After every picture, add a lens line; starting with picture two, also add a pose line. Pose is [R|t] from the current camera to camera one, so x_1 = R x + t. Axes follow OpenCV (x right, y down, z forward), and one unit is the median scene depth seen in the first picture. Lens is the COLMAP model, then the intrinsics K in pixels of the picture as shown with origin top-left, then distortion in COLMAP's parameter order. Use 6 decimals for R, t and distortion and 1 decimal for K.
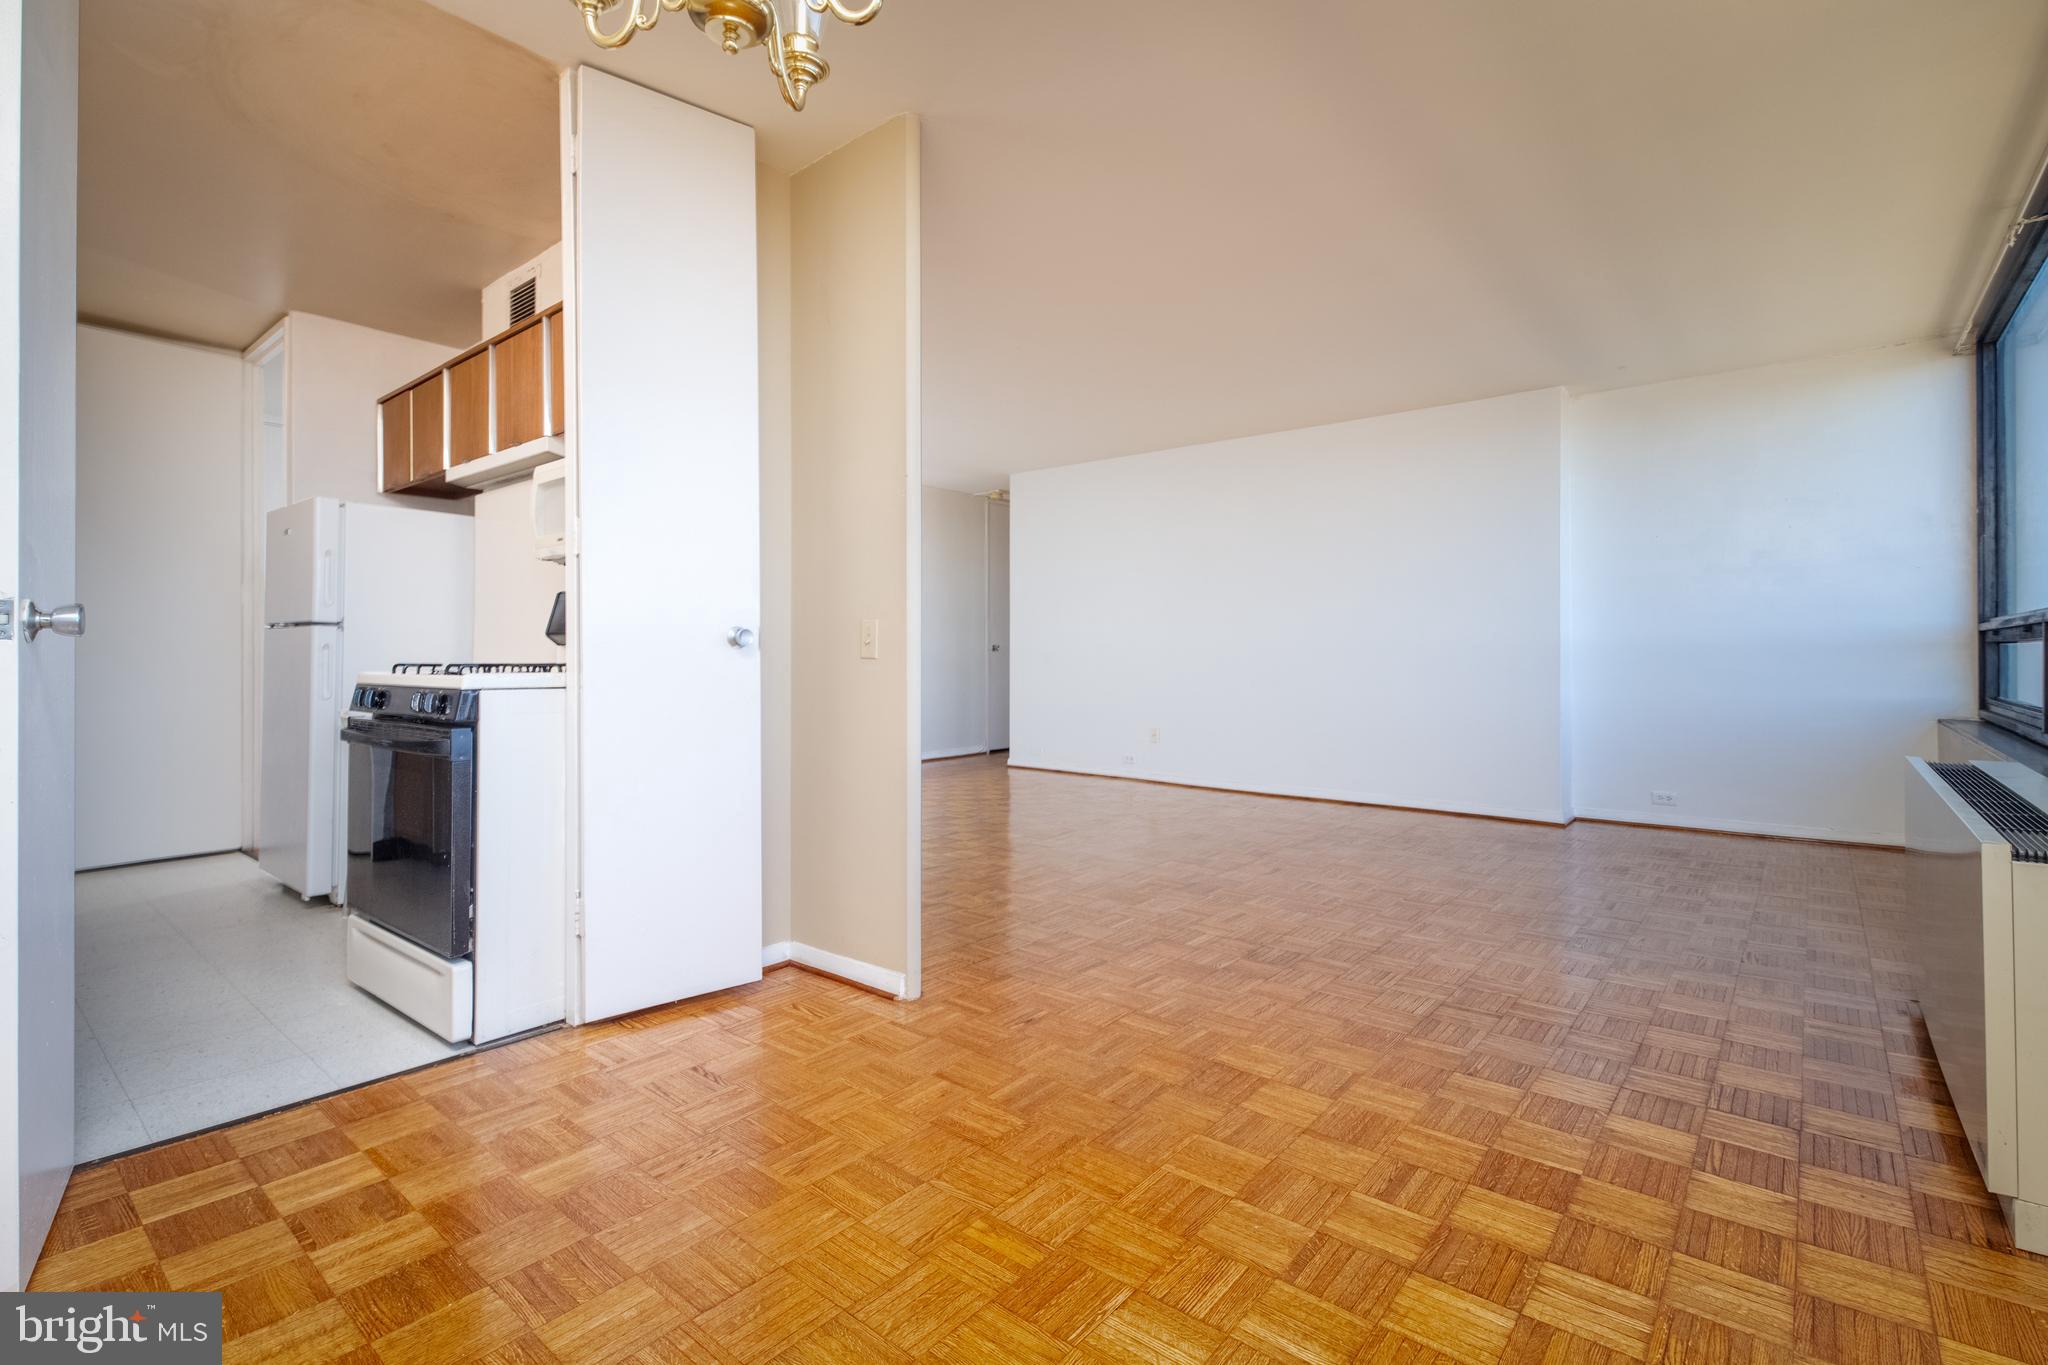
lens RADIAL K [[951.6, 0, 1029.0], [0, 951.6, 654.4], [0, 0, 1]] dist [0.004756, 0.000422]
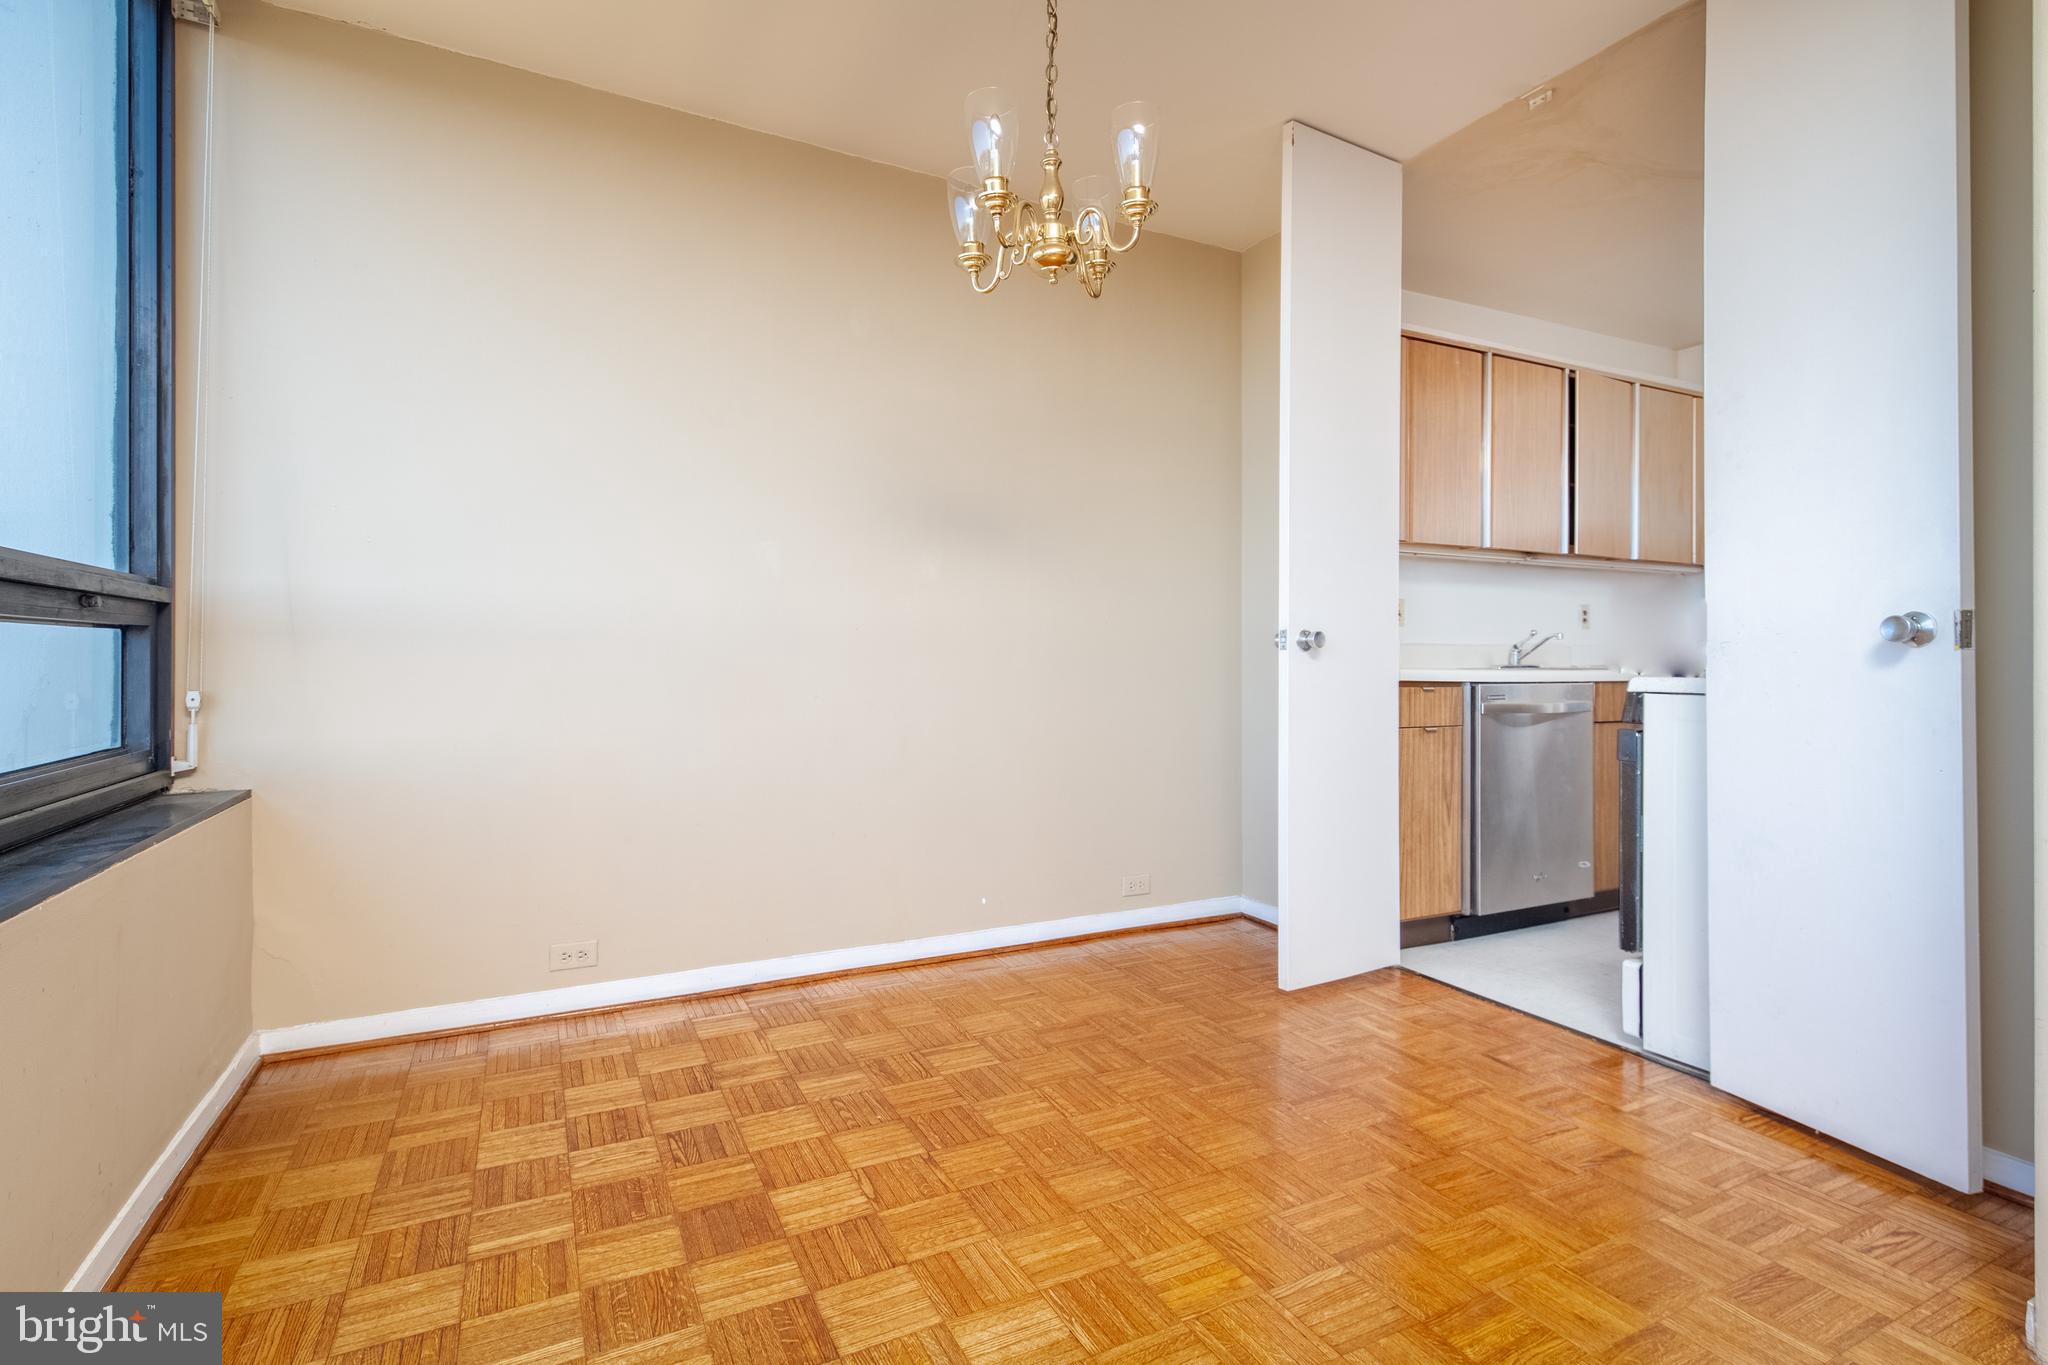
lens RADIAL K [[951.6, 0, 1014.7], [0, 951.6, 664.2], [0, 0, 1]] dist [0.004756, 0.000422]
pose [[-0.409594, 0.000273, -0.912268, 0.391300], [0.004262, 0.999990, -0.001614, 0.003852], [0.912258, -0.004549, -0.409591, 0.527908]]
